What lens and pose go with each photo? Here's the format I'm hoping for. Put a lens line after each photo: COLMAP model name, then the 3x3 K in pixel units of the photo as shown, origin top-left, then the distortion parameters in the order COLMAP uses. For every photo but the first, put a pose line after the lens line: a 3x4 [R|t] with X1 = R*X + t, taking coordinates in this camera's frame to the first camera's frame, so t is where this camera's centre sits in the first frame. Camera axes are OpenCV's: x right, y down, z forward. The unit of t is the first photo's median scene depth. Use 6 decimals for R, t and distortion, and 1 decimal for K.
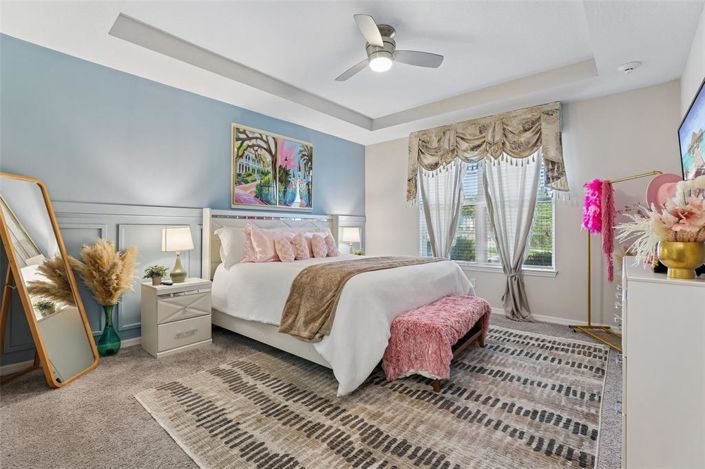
lens RADIAL K [[312.7, 0, 352.5], [0, 312.7, 234.5], [0, 0, 1]] dist [-0.003136, 0.000175]
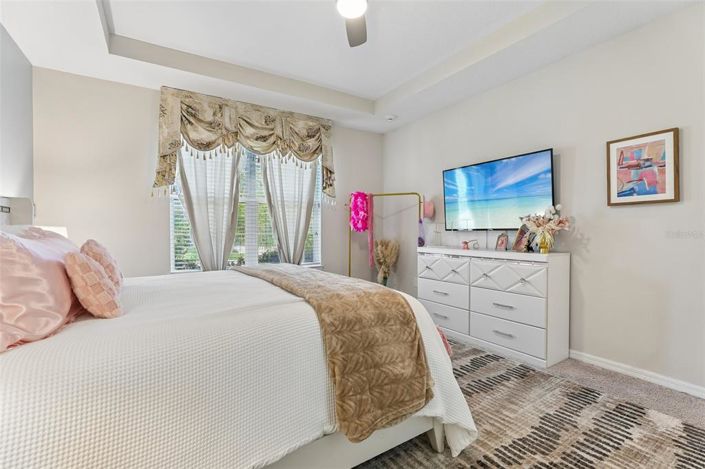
lens RADIAL K [[326.8, 0, 348.2], [0, 326.8, 231.4], [0, 0, 1]] dist [-0.001657, -0.000092]
pose [[0.292172, -0.003417, 0.956360, -0.478586], [0.028054, 0.999594, -0.004999, -0.001773], [-0.955954, 0.028290, 0.292149, 0.571602]]
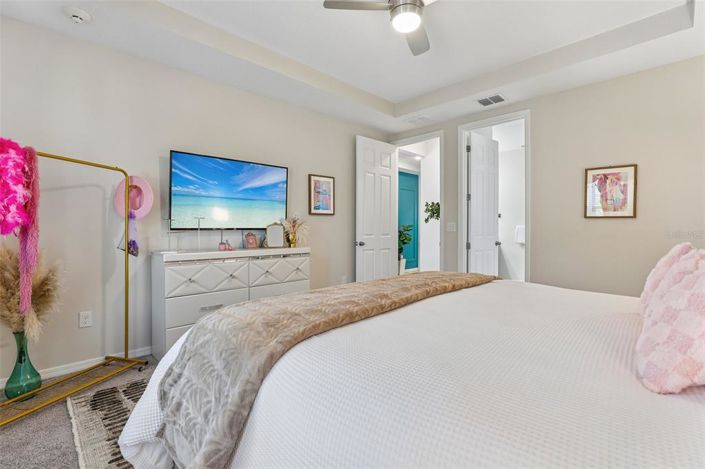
lens RADIAL K [[326.8, 0, 348.2], [0, 326.8, 231.4], [0, 0, 1]] dist [-0.001657, -0.000092]
pose [[-0.996150, 0.000068, 0.087662, 0.118428], [0.002874, 0.999487, 0.031887, -0.021723], [-0.087615, 0.032016, -0.995640, 1.327973]]
